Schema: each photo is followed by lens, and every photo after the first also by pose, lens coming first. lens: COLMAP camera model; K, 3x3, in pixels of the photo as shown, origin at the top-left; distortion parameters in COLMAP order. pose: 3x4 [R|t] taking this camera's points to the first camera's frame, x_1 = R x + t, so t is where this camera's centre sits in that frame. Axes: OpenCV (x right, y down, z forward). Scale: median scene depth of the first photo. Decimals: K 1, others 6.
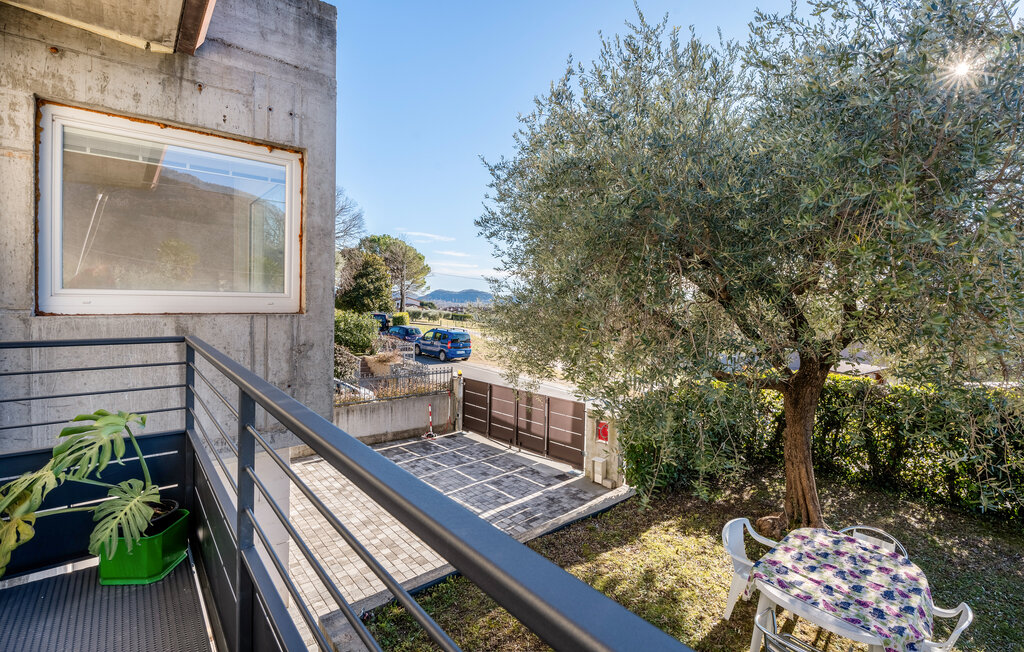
lens RADIAL K [[463.6, 0, 513.4], [0, 463.6, 306.7], [0, 0, 1]] dist [-0.005569, -0.000783]
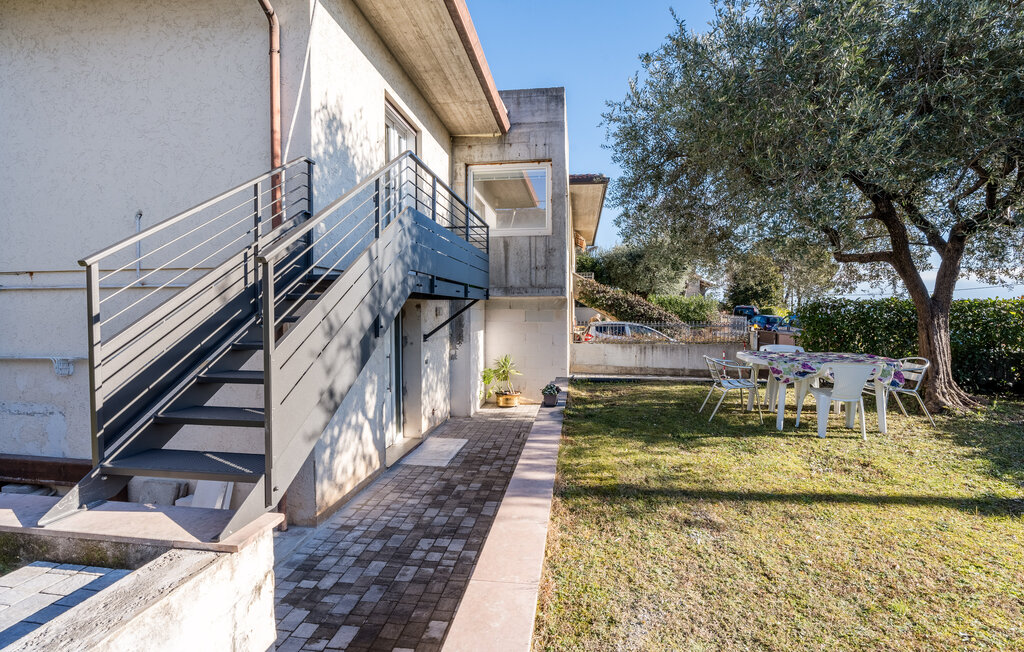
lens RADIAL K [[463.6, 0, 510.6], [0, 463.6, 323.0], [0, 0, 1]] dist [-0.005569, -0.000783]
pose [[0.665495, -0.001265, -0.746402, 1.100038], [0.000490, 0.999999, -0.001258, 0.455288], [0.746403, 0.000471, 0.665495, -0.618356]]
